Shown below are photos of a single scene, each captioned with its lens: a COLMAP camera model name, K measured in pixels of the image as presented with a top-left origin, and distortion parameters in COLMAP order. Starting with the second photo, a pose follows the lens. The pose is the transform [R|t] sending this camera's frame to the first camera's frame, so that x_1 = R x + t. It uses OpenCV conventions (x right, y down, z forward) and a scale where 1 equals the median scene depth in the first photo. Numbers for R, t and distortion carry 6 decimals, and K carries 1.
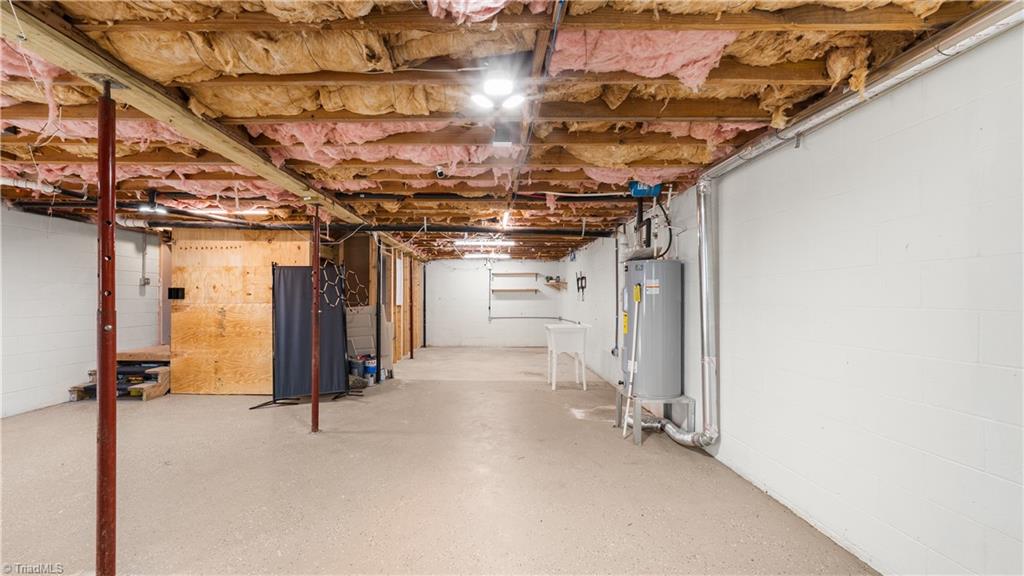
lens RADIAL K [[408.4, 0, 508.0], [0, 408.4, 290.7], [0, 0, 1]] dist [-0.010132, 0.002844]
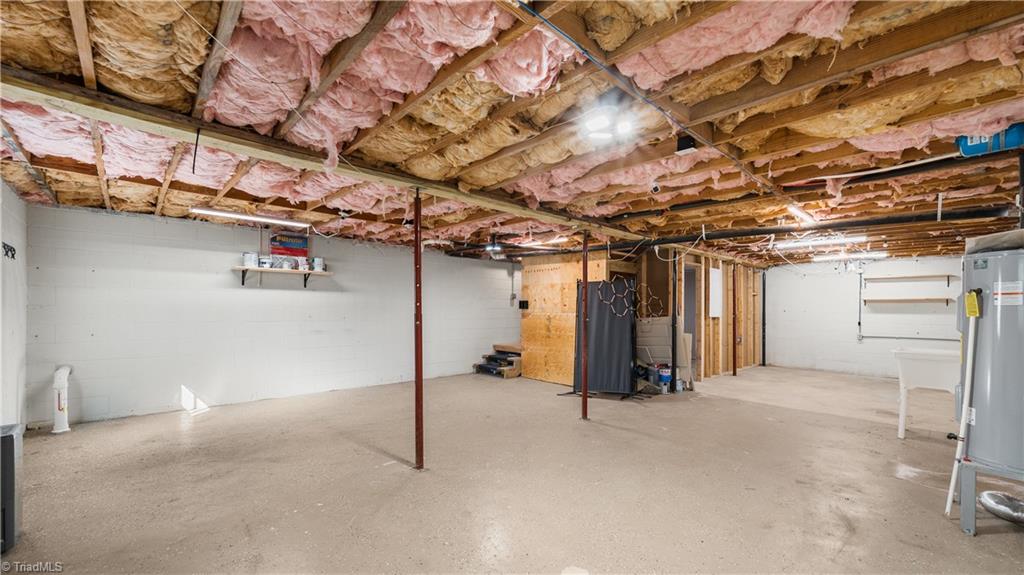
lens RADIAL K [[408.4, 0, 511.7], [0, 408.4, 308.1], [0, 0, 1]] dist [-0.010132, 0.002844]
pose [[0.691027, 0.005424, -0.722809, 0.194802], [0.005097, 0.999910, 0.012376, 0.000861], [0.722811, -0.012237, 0.690937, 0.009302]]
